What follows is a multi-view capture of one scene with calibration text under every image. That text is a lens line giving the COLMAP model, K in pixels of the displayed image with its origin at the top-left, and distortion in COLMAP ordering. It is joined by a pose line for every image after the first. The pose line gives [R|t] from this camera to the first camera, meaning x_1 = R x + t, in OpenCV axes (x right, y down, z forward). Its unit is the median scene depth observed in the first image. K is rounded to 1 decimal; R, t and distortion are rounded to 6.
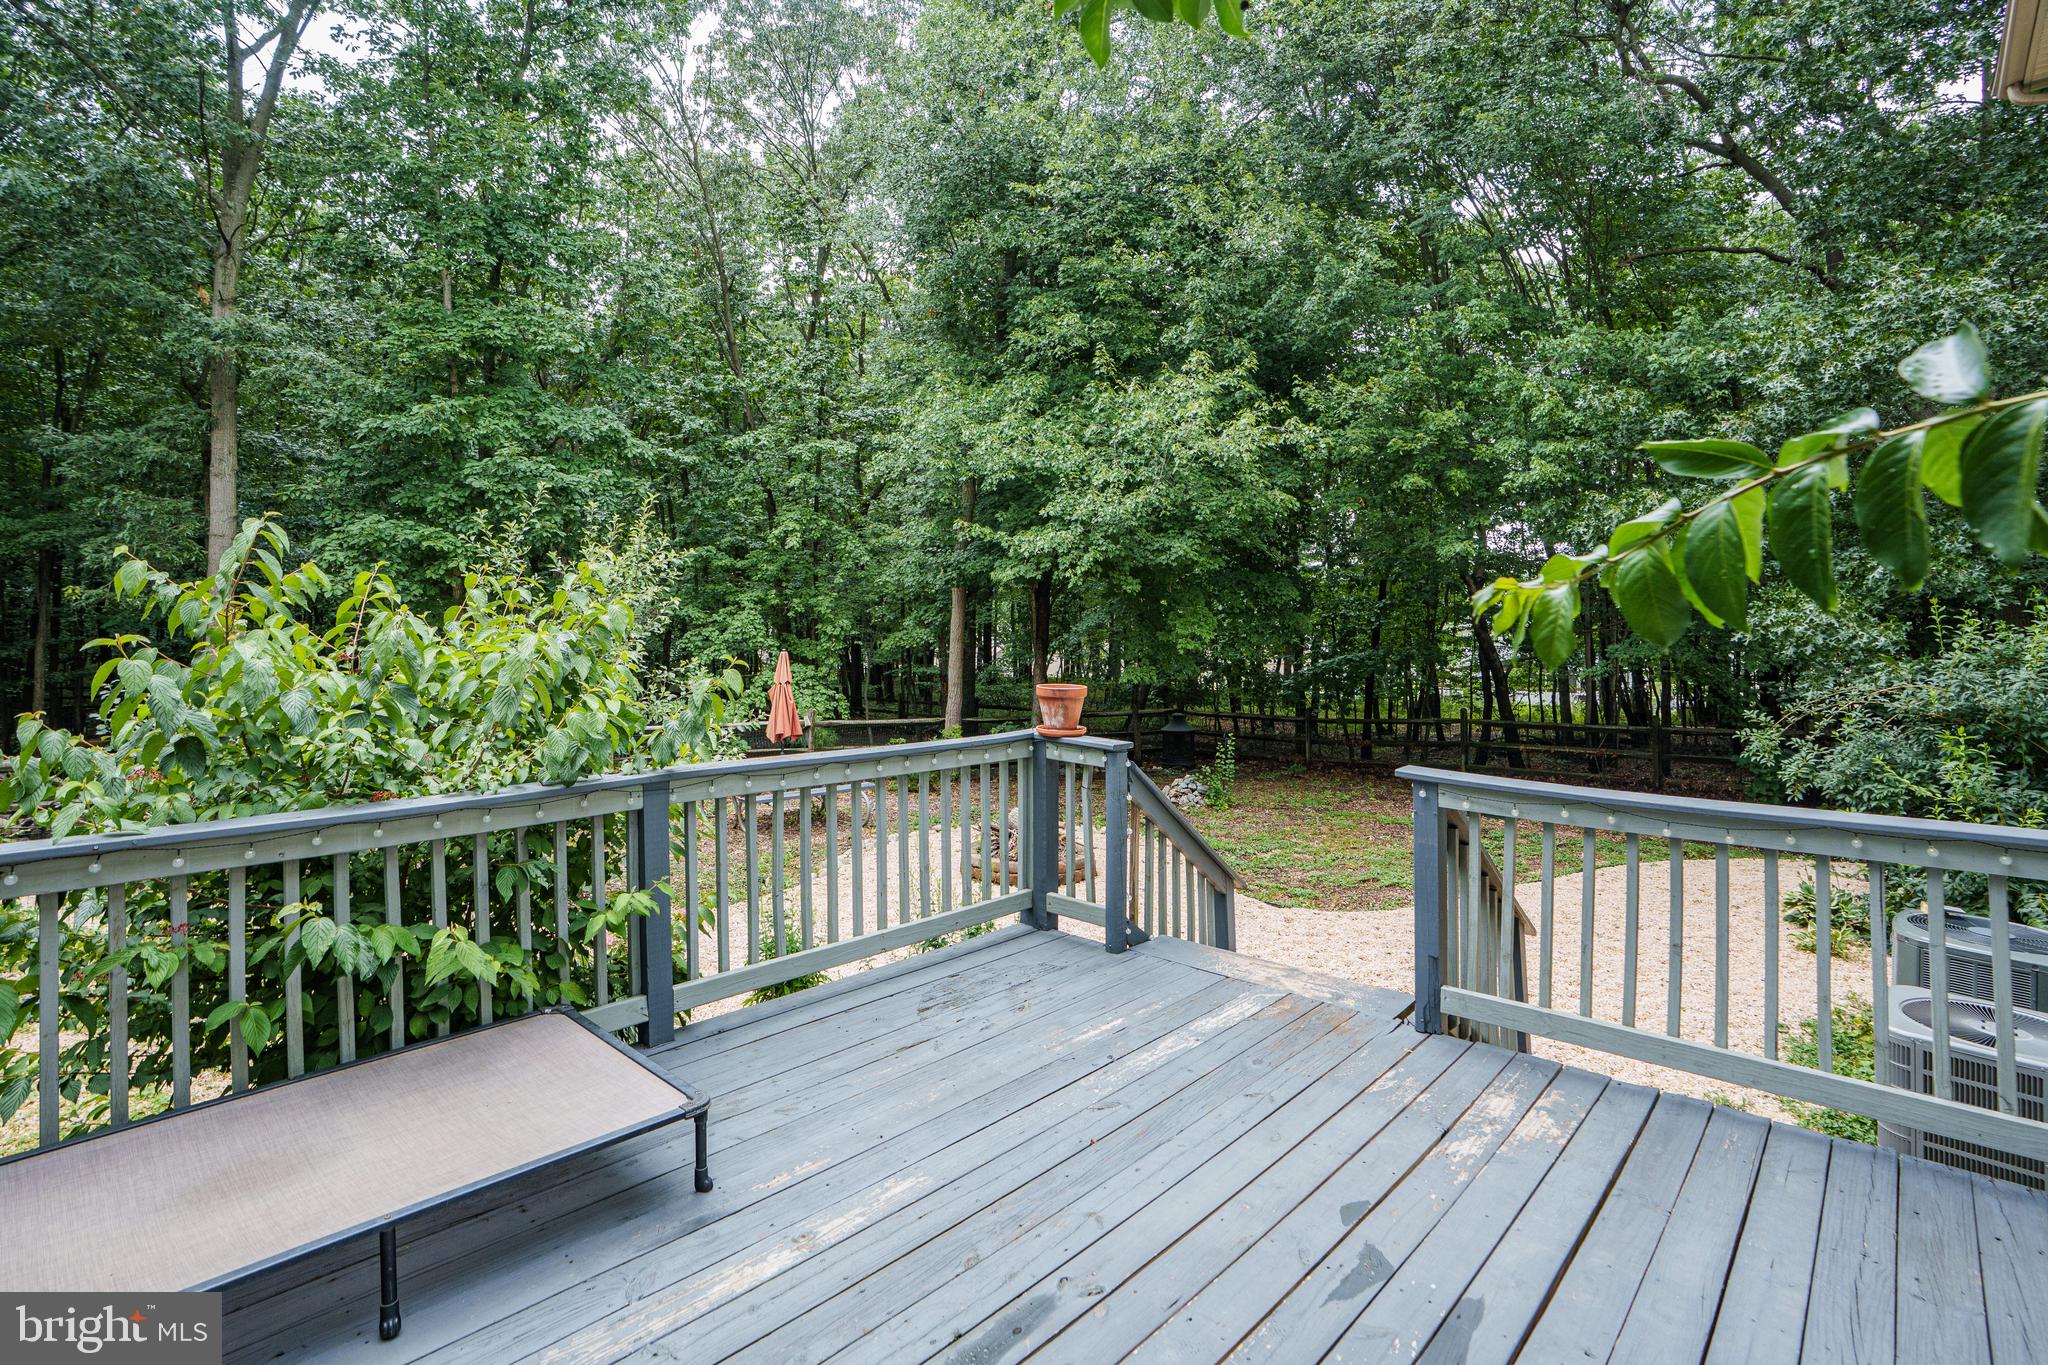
lens RADIAL K [[974.7, 0, 1027.9], [0, 974.7, 612.3], [0, 0, 1]] dist [-0.020966, 0.000950]
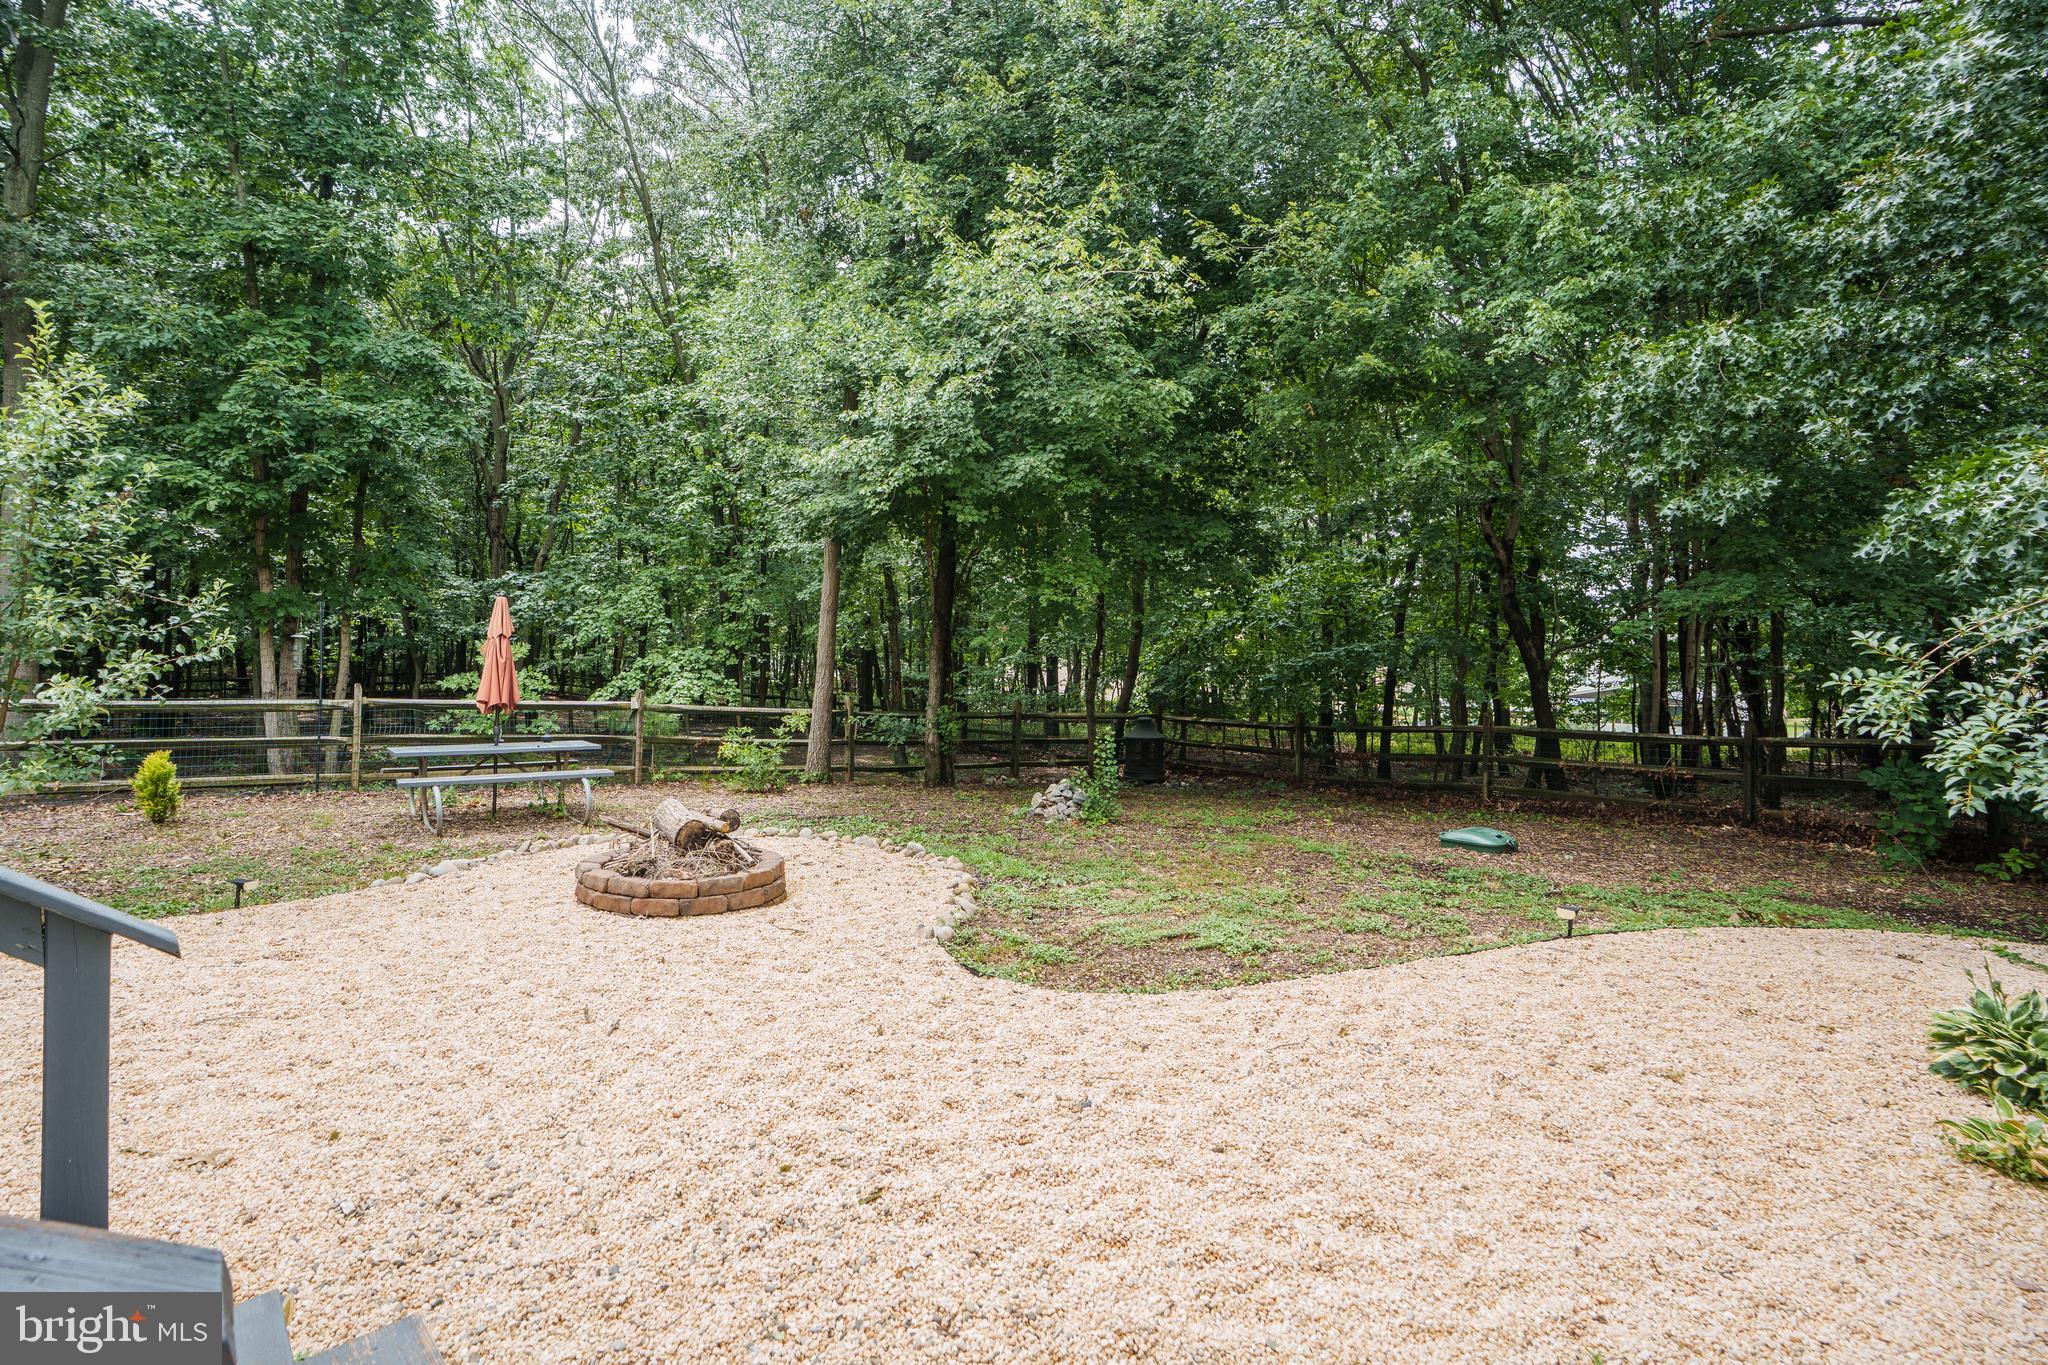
lens RADIAL K [[951.3, 0, 1002.5], [0, 951.3, 658.2], [0, 0, 1]] dist [-0.035197, 0.011031]
pose [[0.990218, 0.016676, -0.138530, 0.396037], [-0.014959, 0.999798, 0.013427, 0.116825], [0.138726, -0.011224, 0.990267, 0.491840]]
